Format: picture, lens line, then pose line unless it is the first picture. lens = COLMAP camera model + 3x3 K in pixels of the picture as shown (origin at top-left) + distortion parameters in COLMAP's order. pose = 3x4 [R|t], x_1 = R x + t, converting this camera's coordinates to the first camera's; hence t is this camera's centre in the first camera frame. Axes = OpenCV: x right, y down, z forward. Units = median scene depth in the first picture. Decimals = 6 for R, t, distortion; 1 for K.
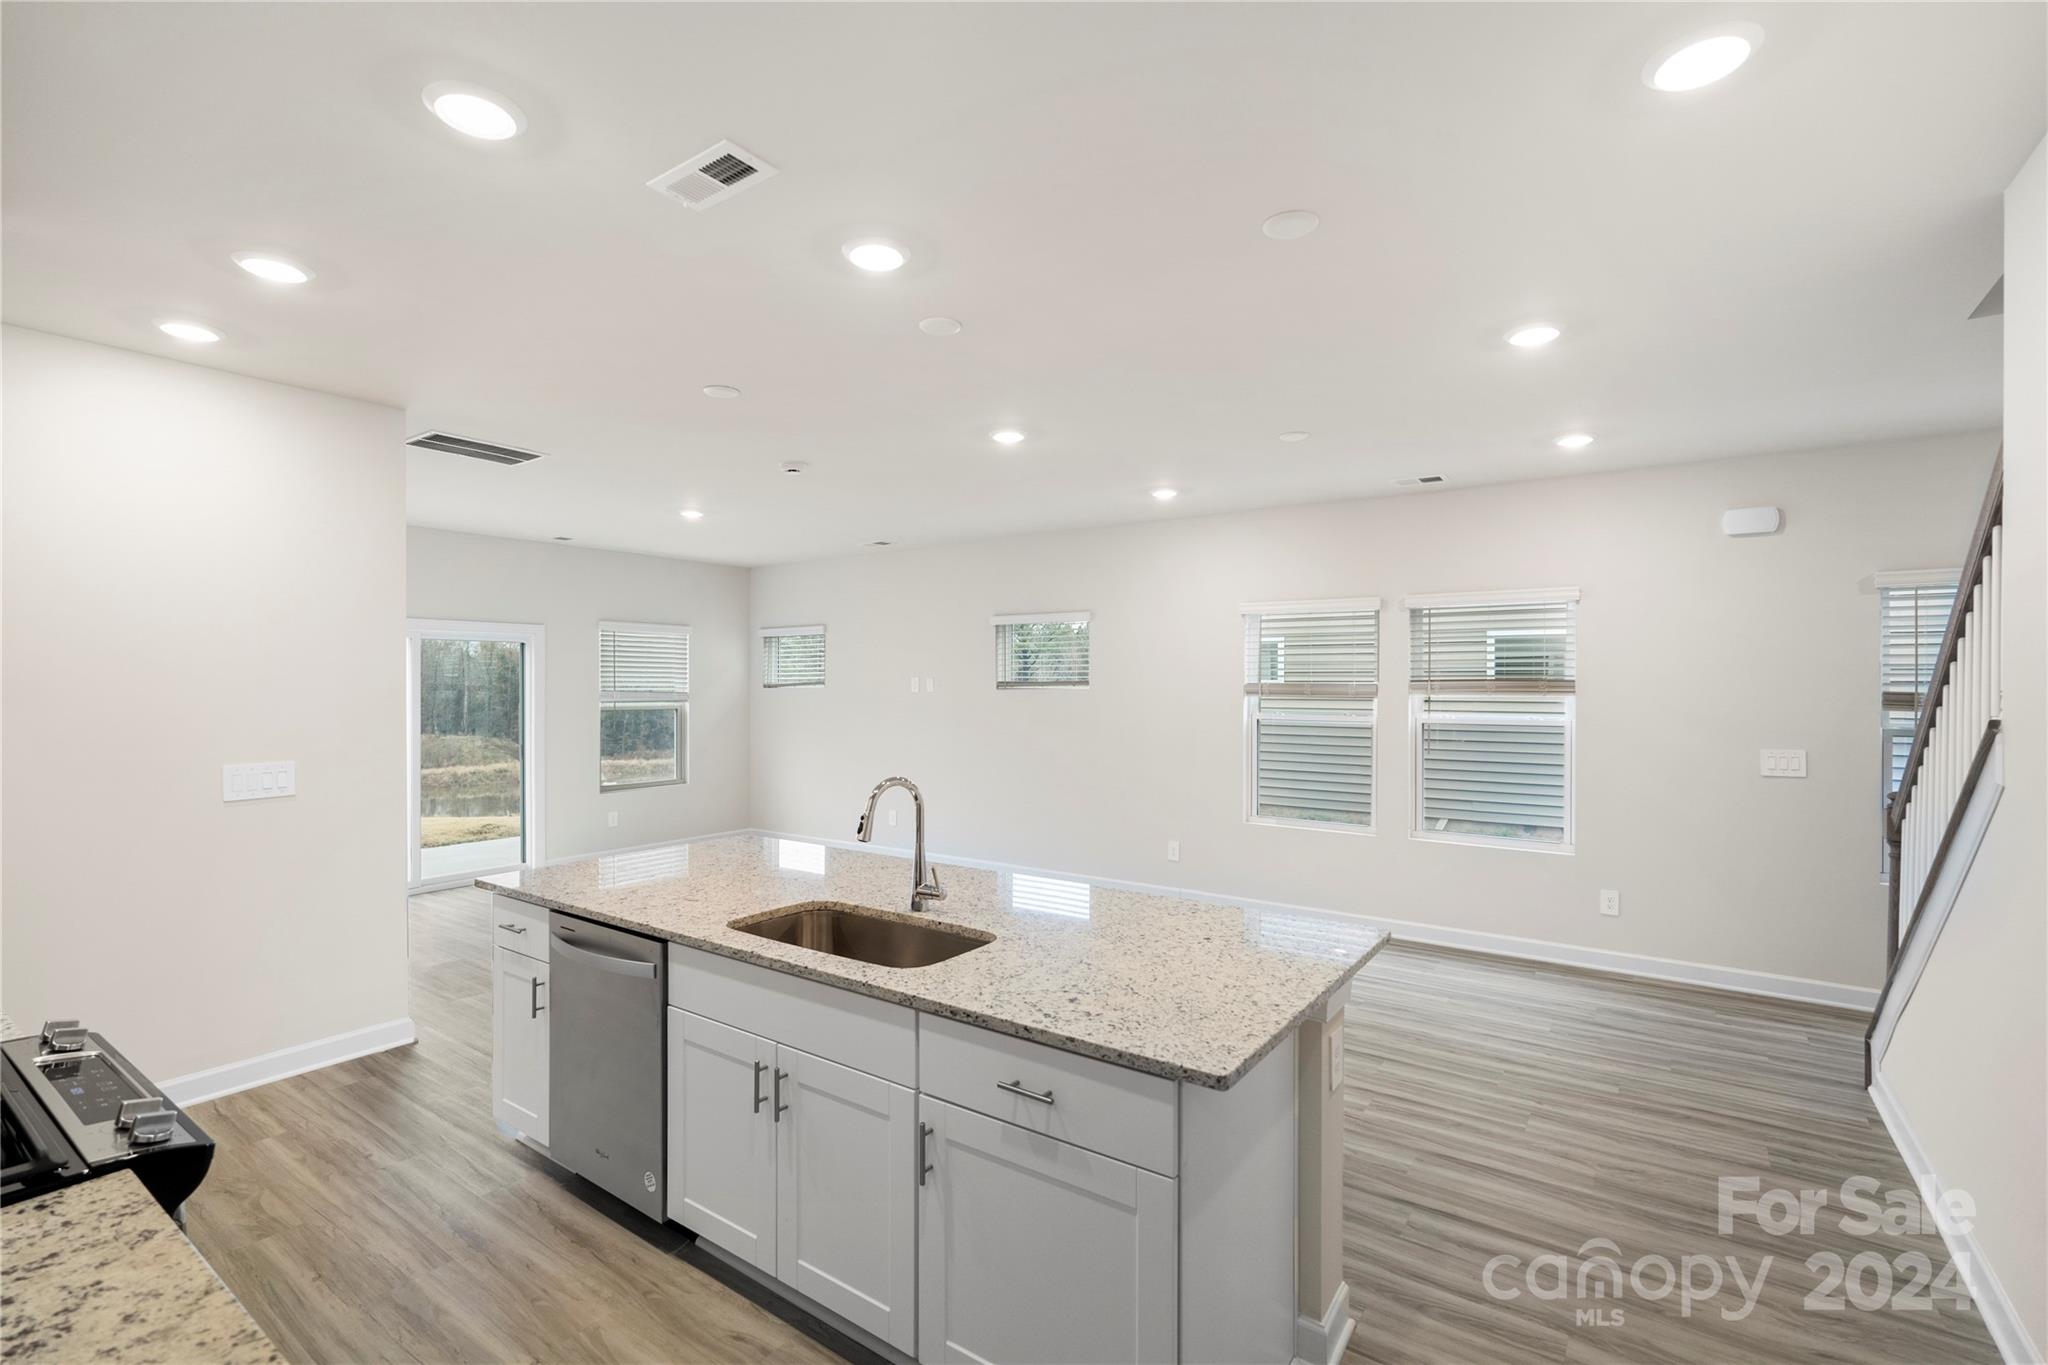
lens RADIAL K [[906.0, 0, 1026.8], [0, 906.0, 685.6], [0, 0, 1]] dist [-0.002738, 0.000111]
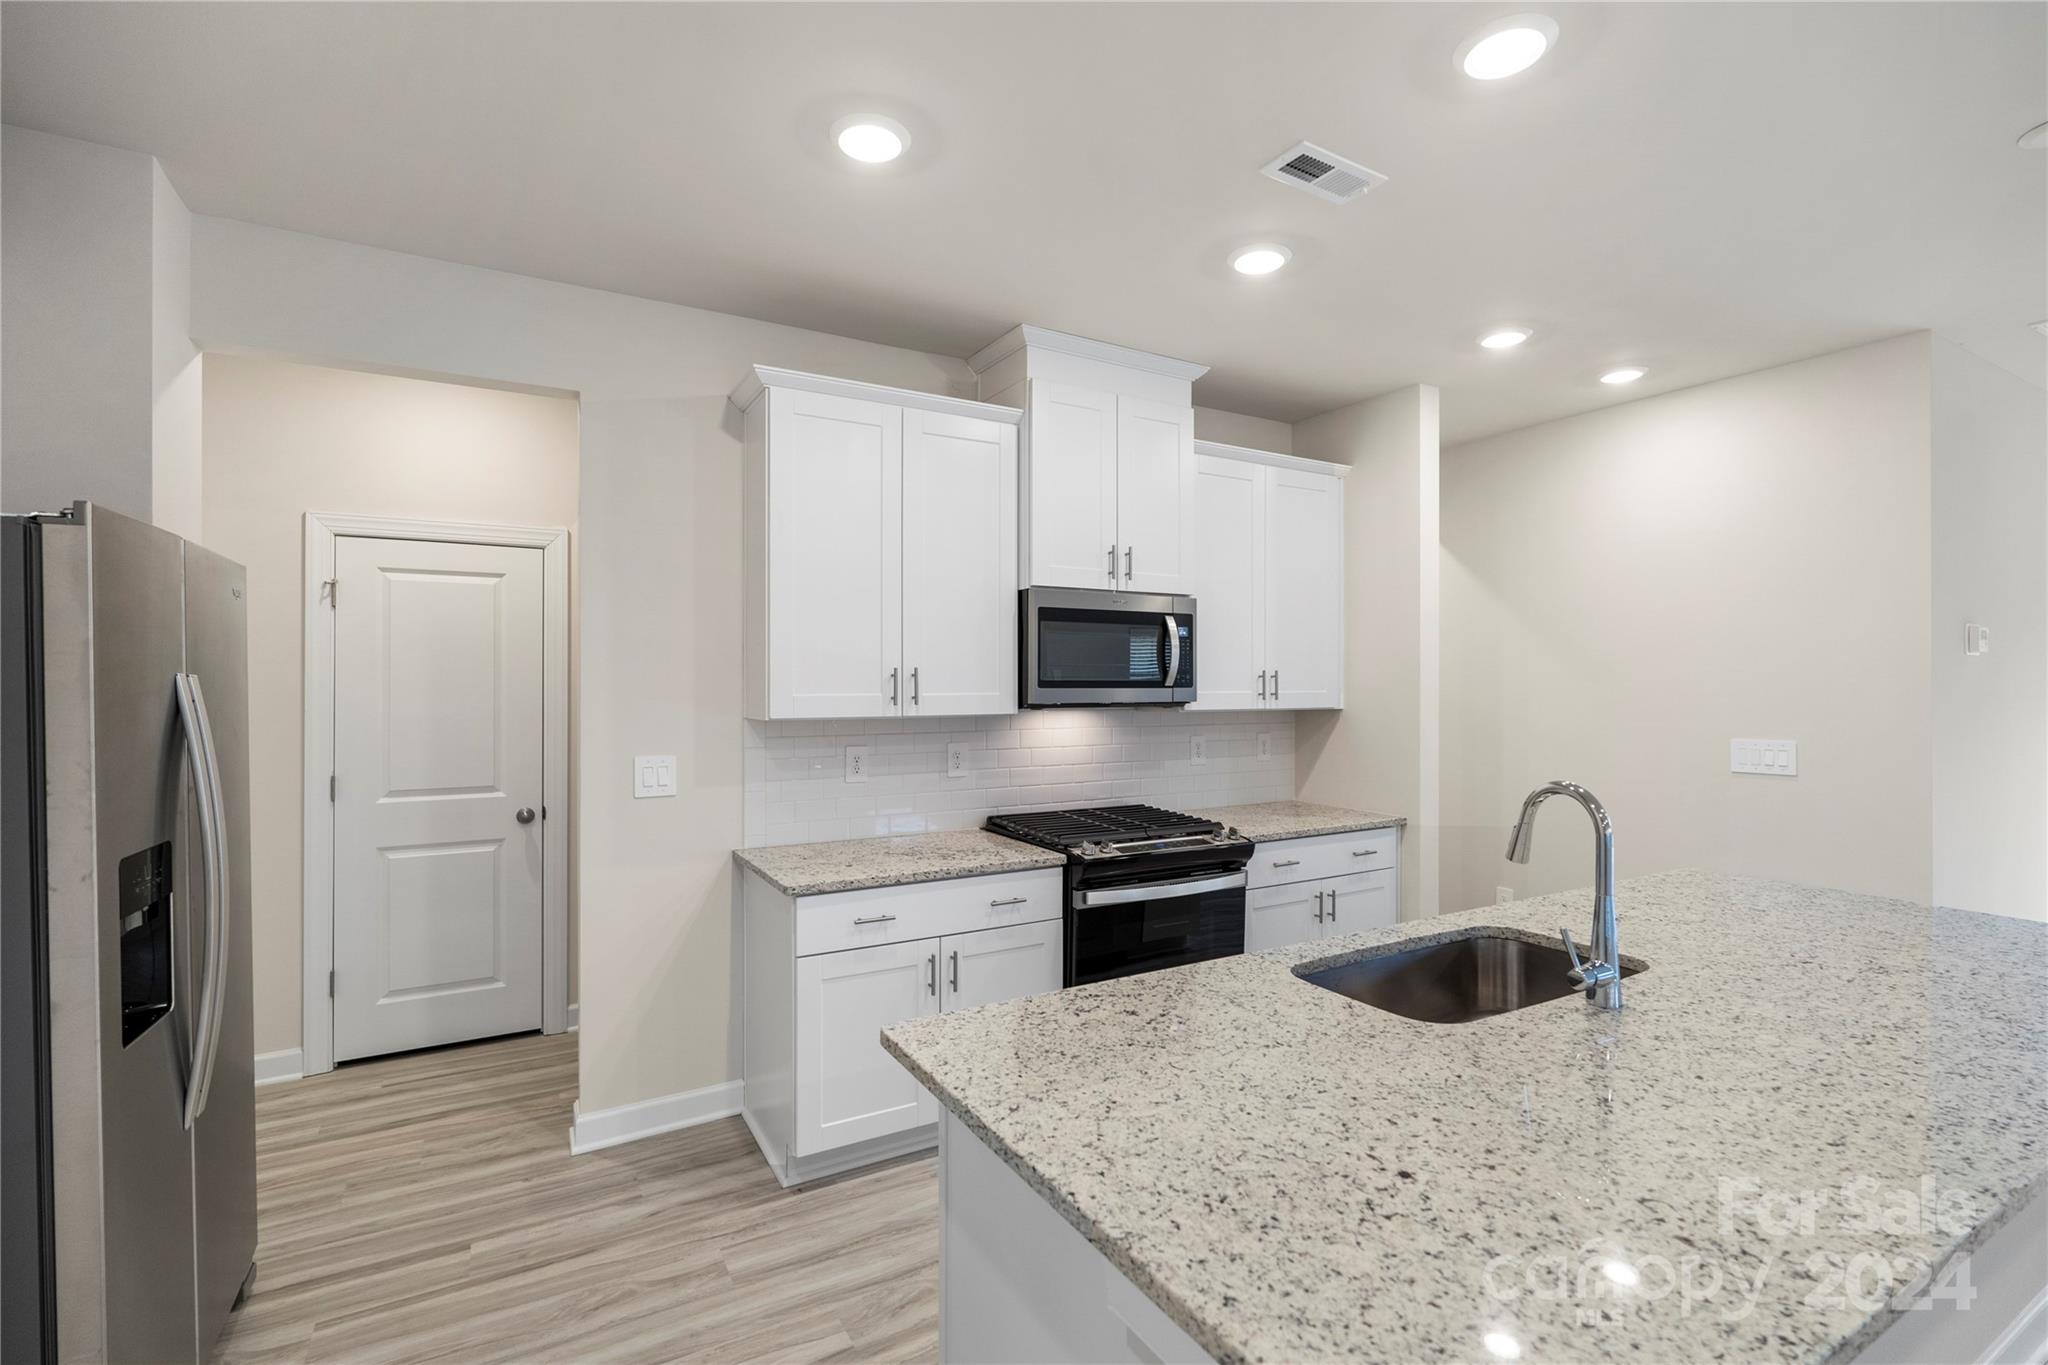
lens RADIAL K [[919.8, 0, 1024.0], [0, 919.8, 682.5], [0, 0, 1]] dist [-0.001131, -0.000089]
pose [[-0.418847, -0.000003, -0.908057, 0.574342], [-0.001871, 0.999998, 0.000860, 0.026269], [0.908055, 0.002059, -0.418846, 0.837620]]
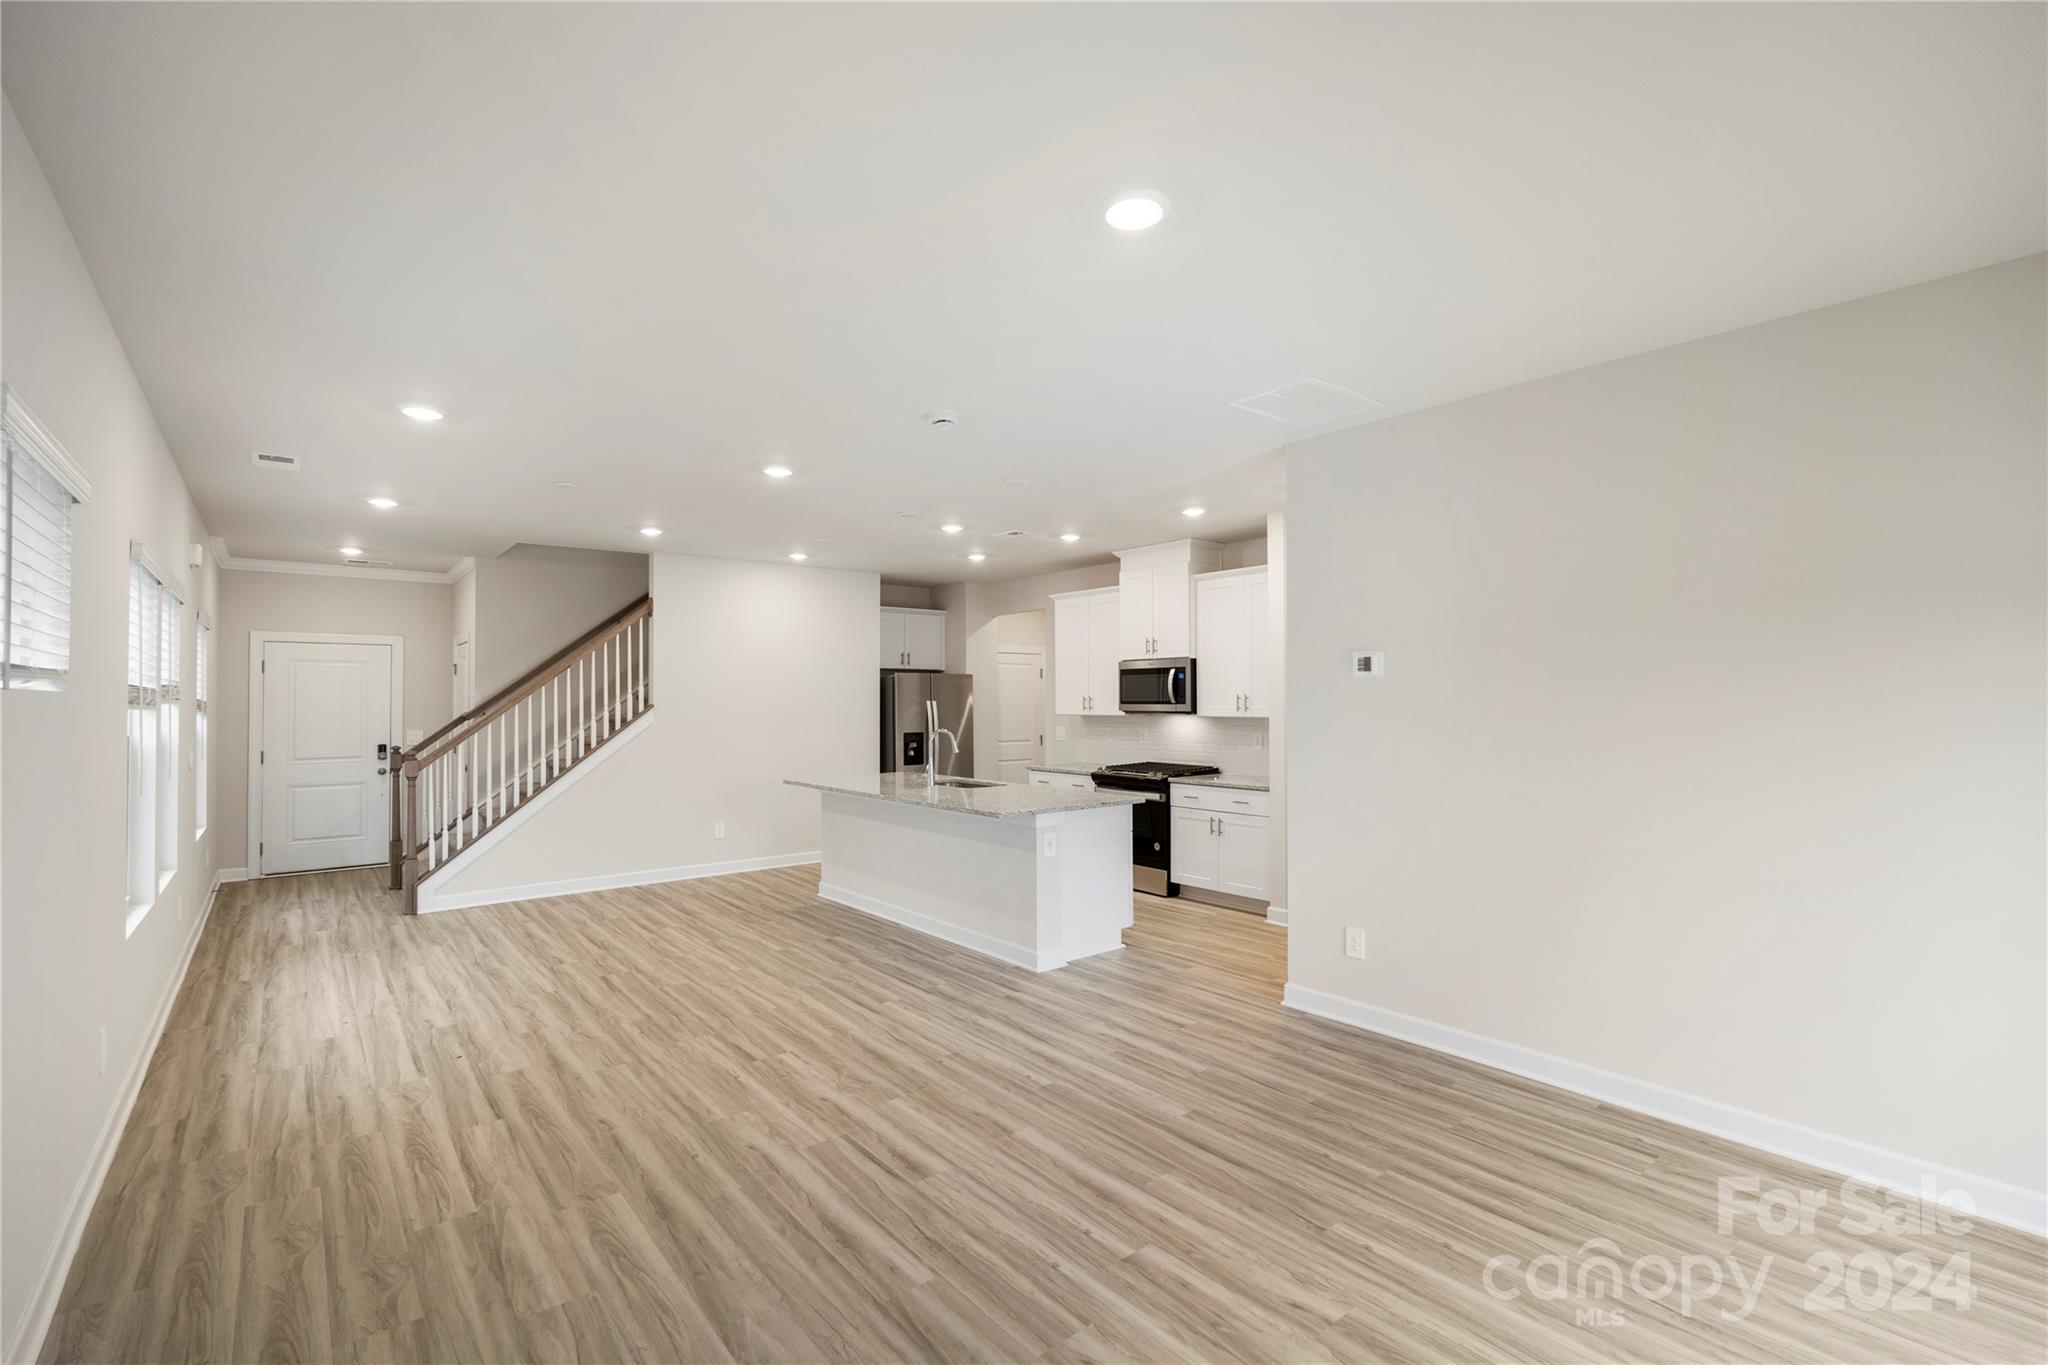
lens RADIAL K [[906.0, 0, 1026.8], [0, 906.0, 685.6], [0, 0, 1]] dist [-0.002738, 0.000111]
pose [[-0.963671, 0.008471, 0.266957, -0.937426], [0.004469, 0.999868, -0.015597, 0.020321], [-0.267054, -0.013838, -0.963582, 3.023187]]
